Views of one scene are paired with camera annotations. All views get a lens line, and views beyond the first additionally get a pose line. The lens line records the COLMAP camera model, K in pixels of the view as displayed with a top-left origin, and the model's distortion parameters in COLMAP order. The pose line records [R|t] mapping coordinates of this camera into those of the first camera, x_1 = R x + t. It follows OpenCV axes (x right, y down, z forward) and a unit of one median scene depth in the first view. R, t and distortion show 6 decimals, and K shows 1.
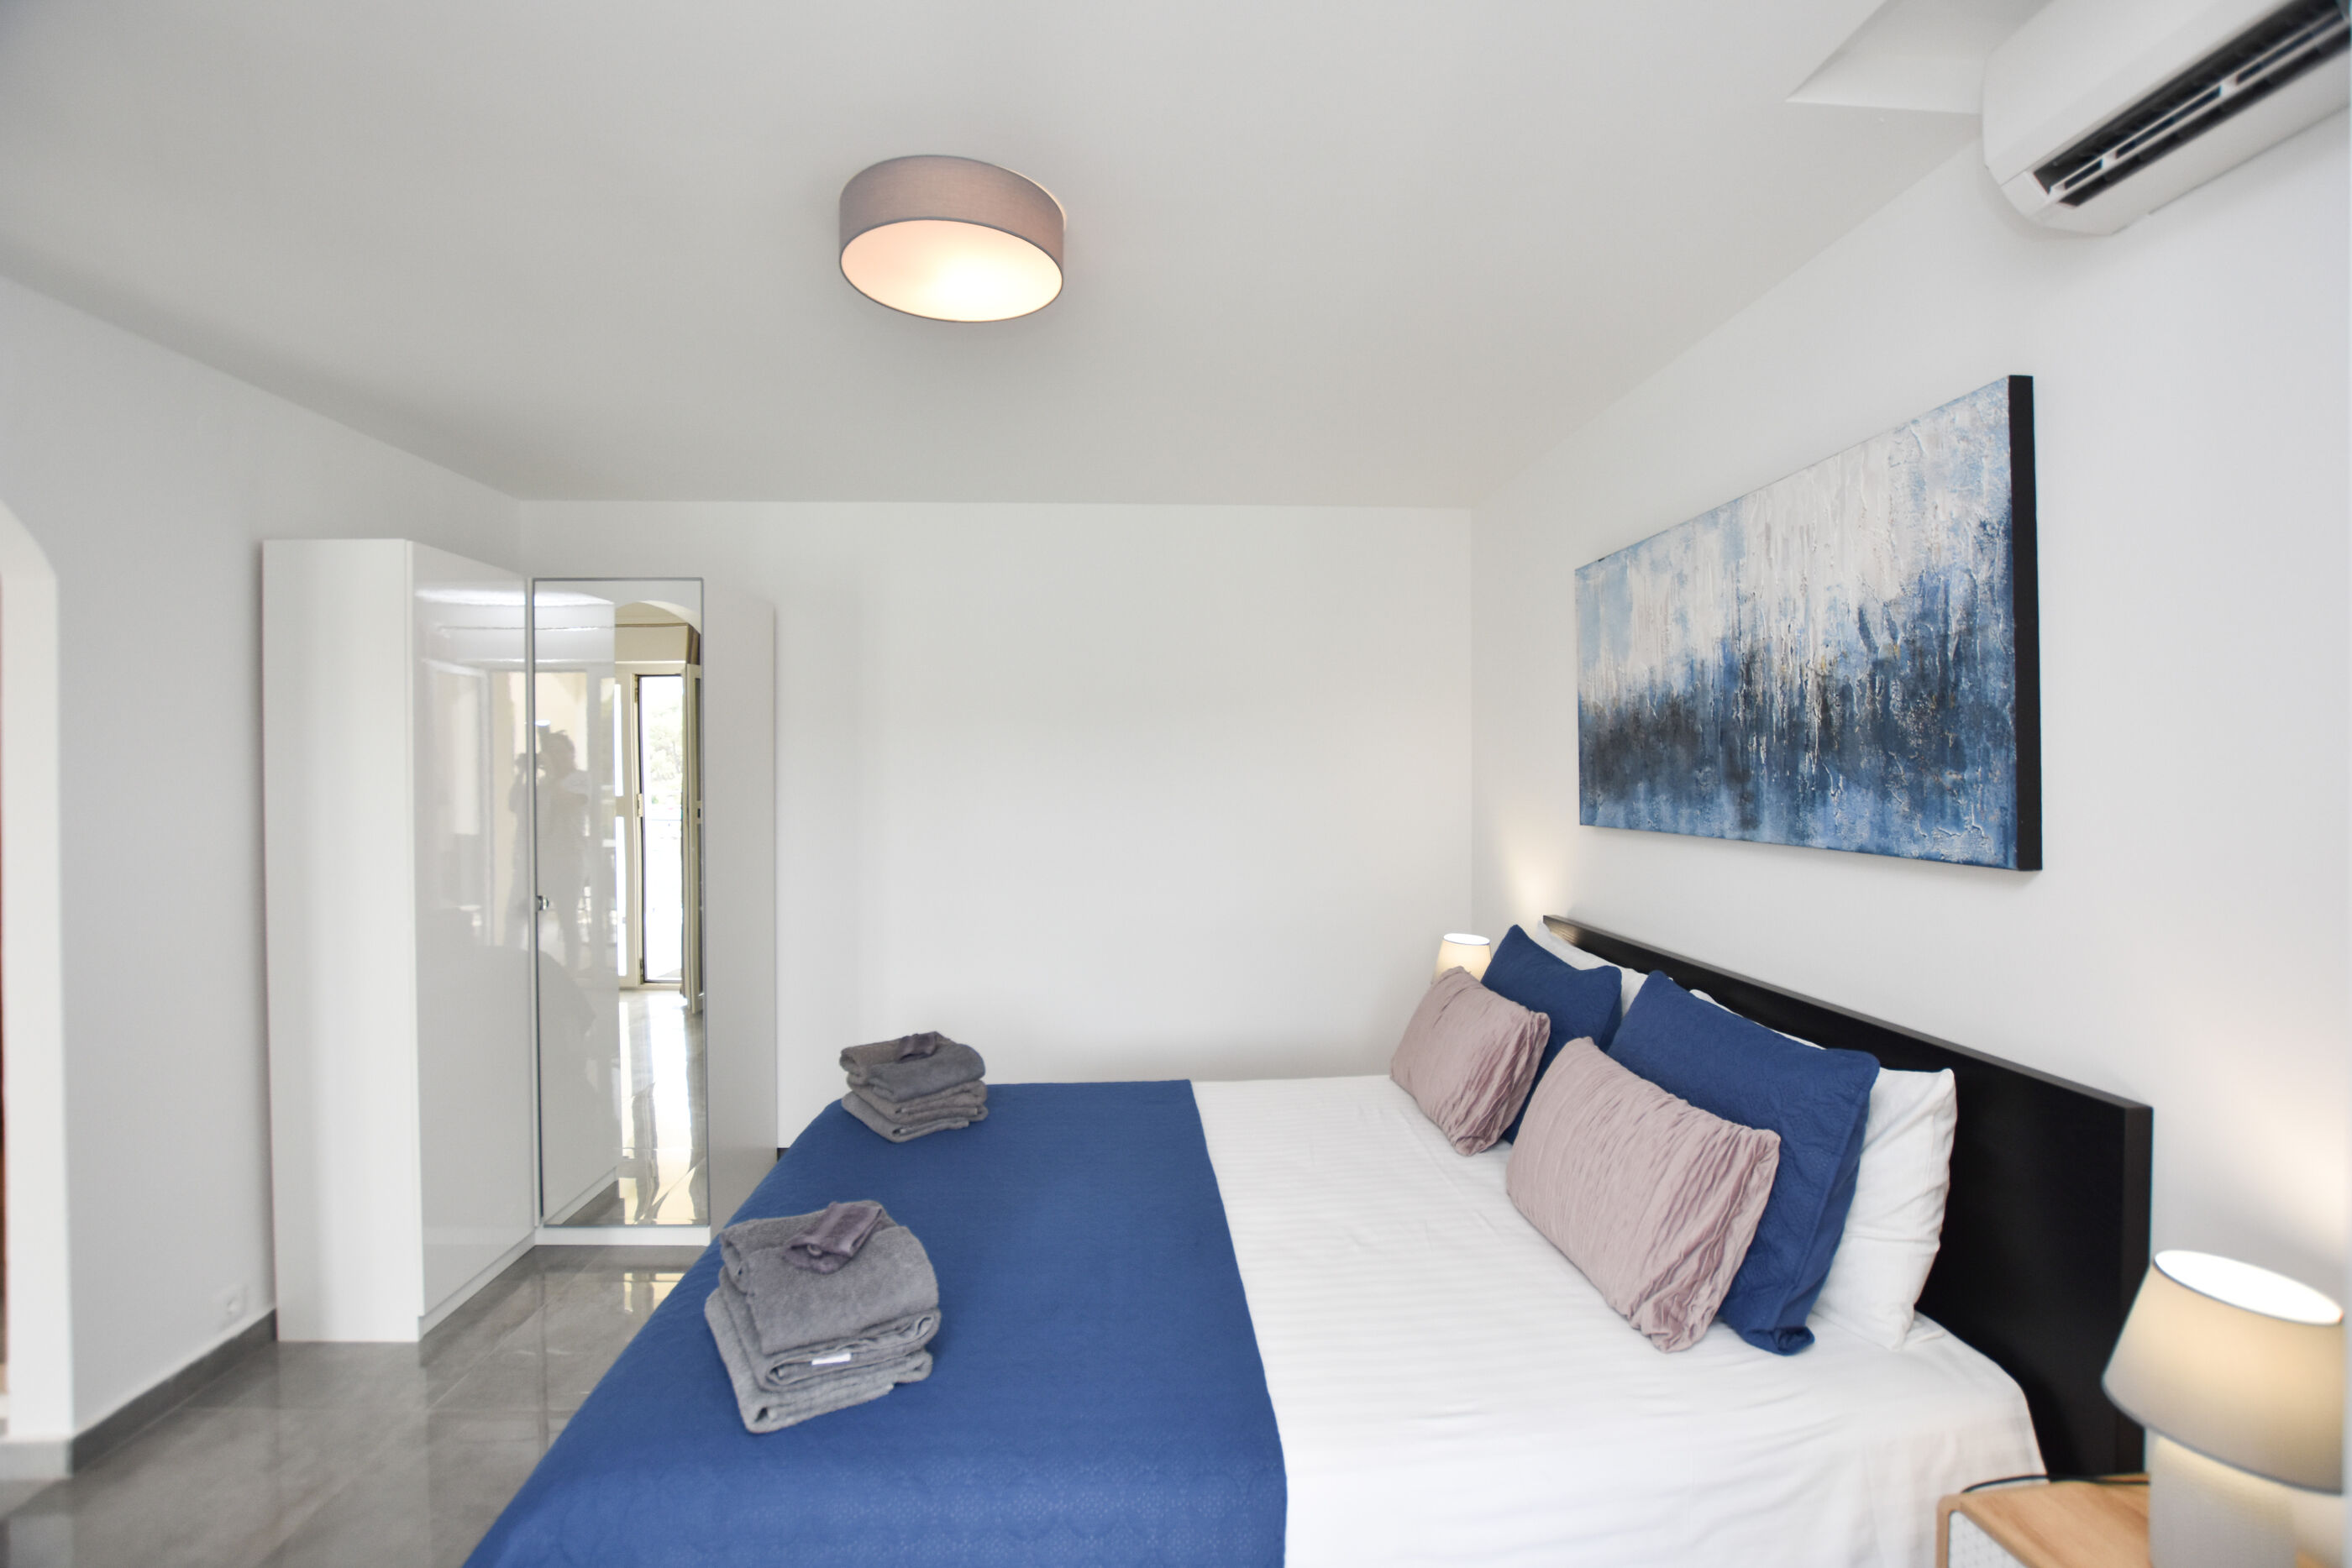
lens RADIAL K [[1033.2, 0, 1179.0], [0, 1033.2, 772.2], [0, 0, 1]] dist [-0.028116, 0.000460]
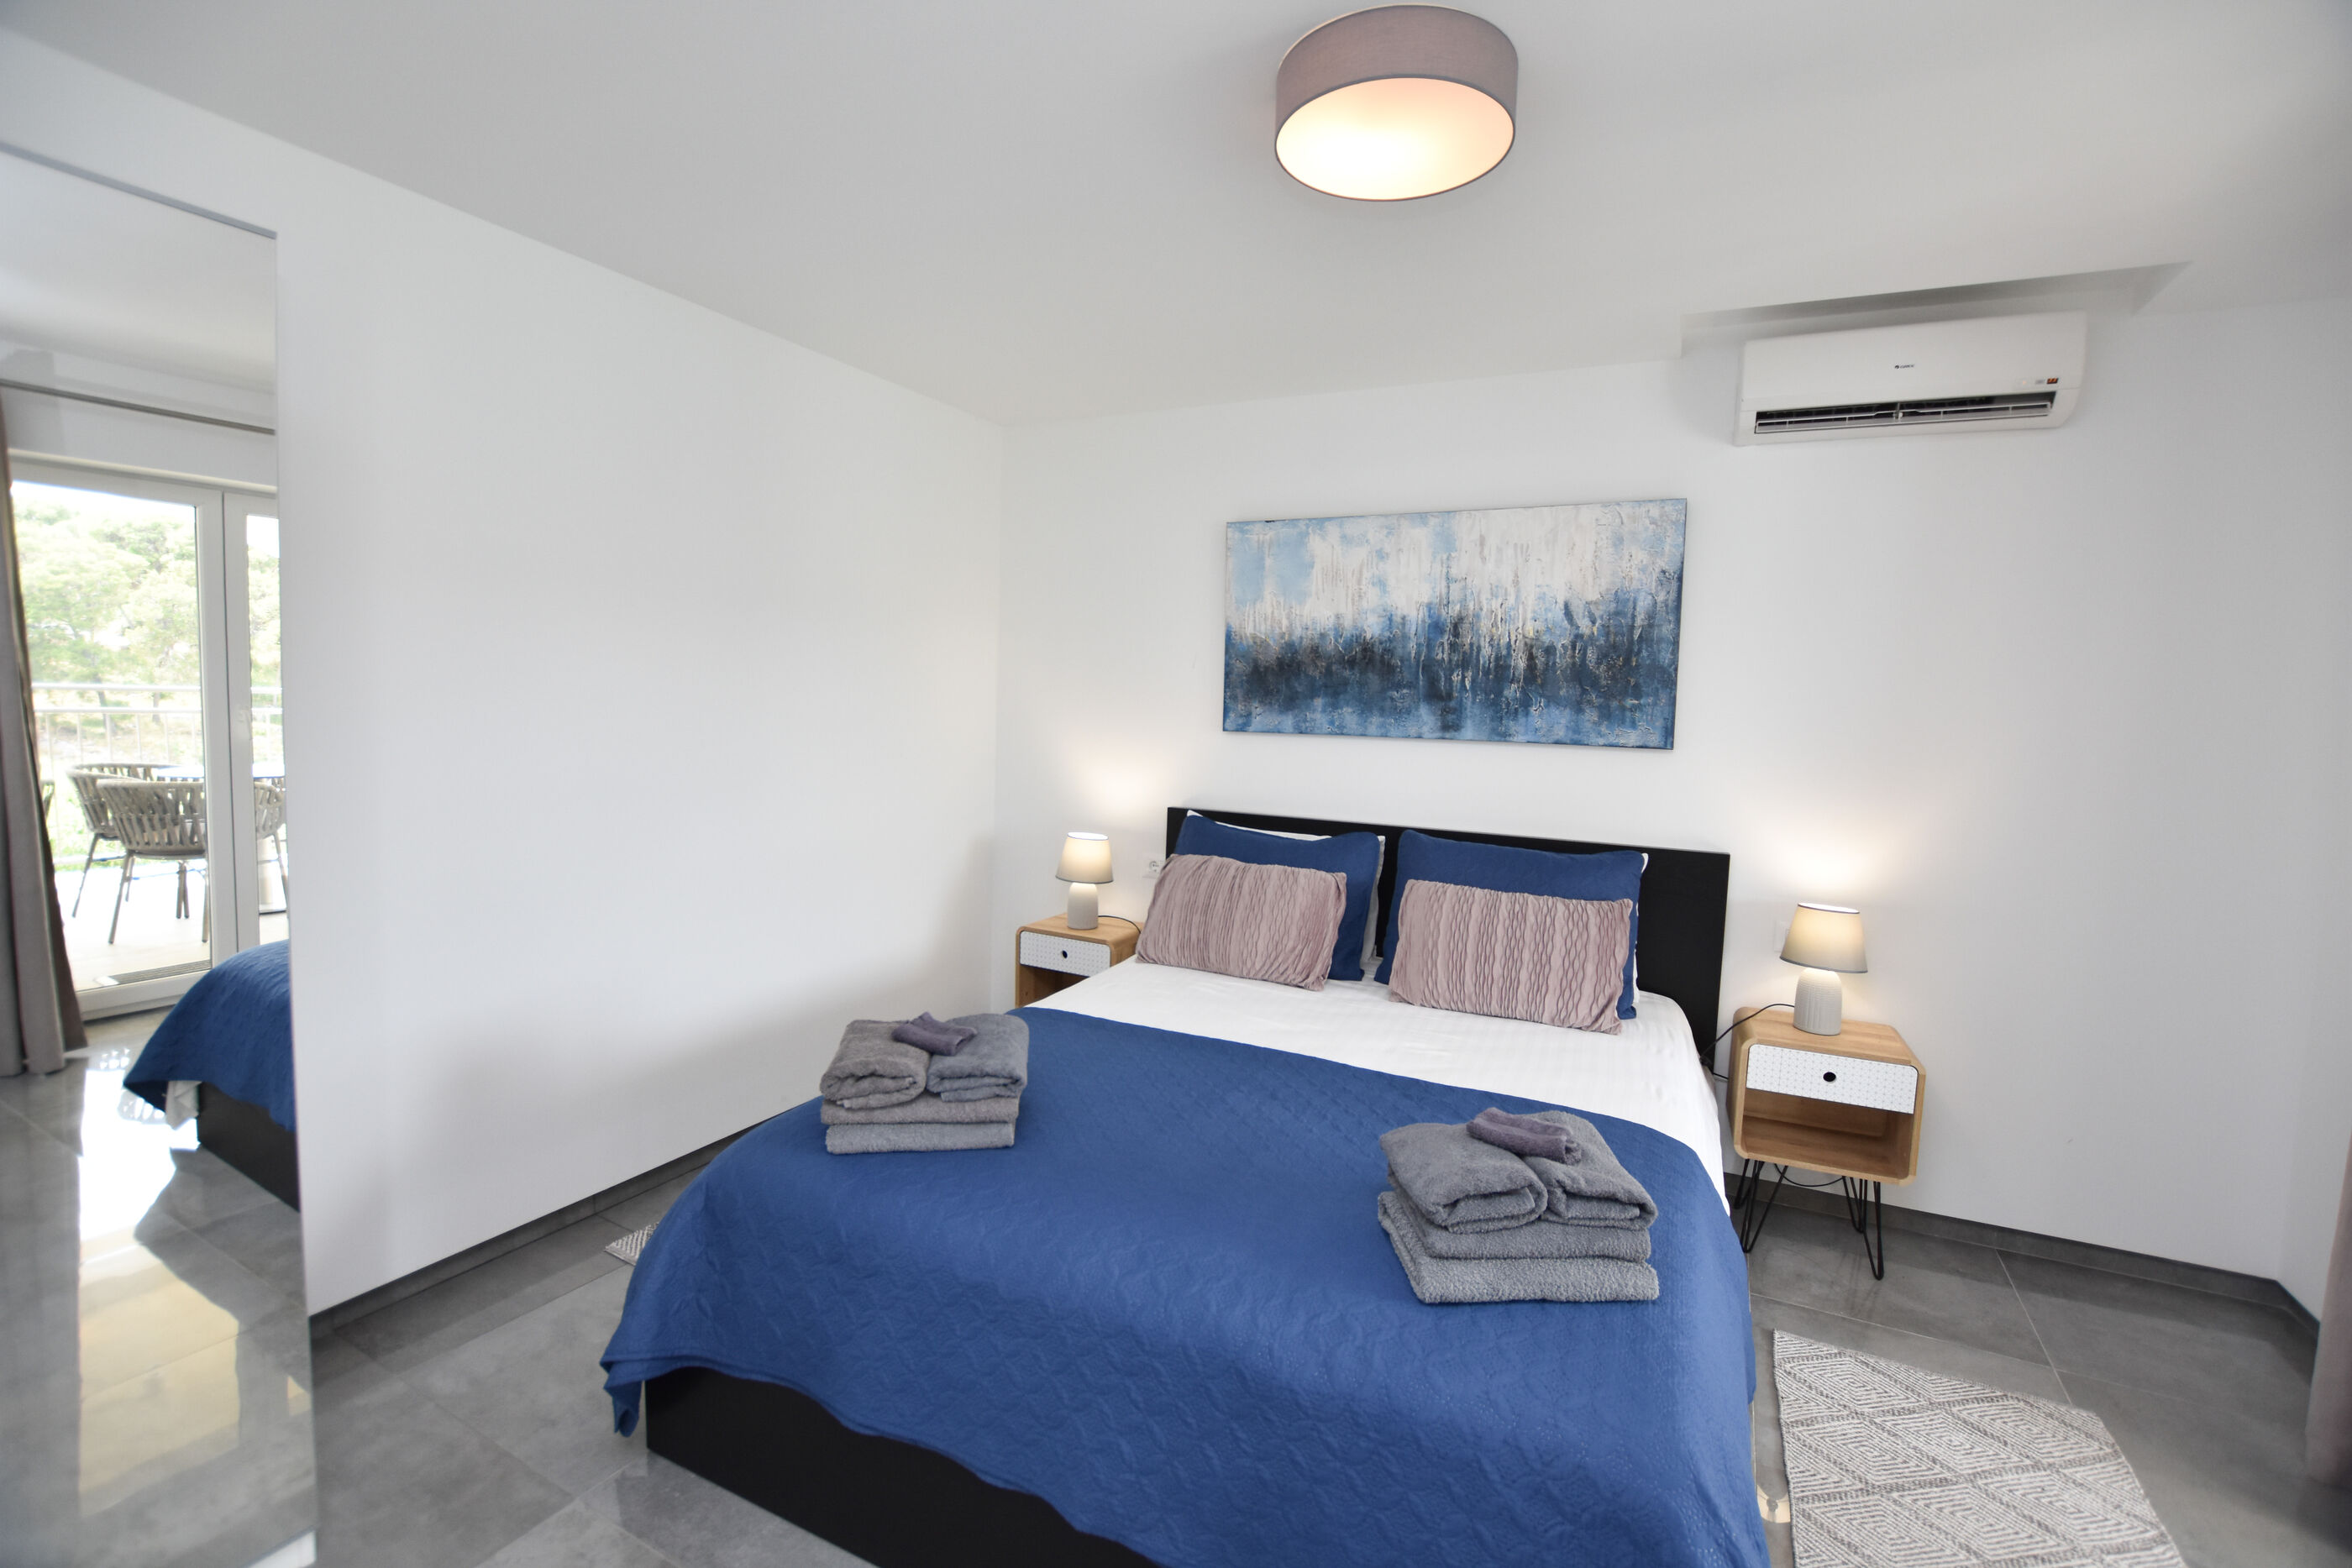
lens RADIAL K [[1033.2, 0, 1179.0], [0, 1033.2, 772.2], [0, 0, 1]] dist [-0.028116, 0.000460]
pose [[0.498182, -0.044408, 0.865935, -1.067189], [-0.031787, 0.997081, 0.069421, 0.023572], [-0.866490, -0.062110, 0.495316, 0.627155]]
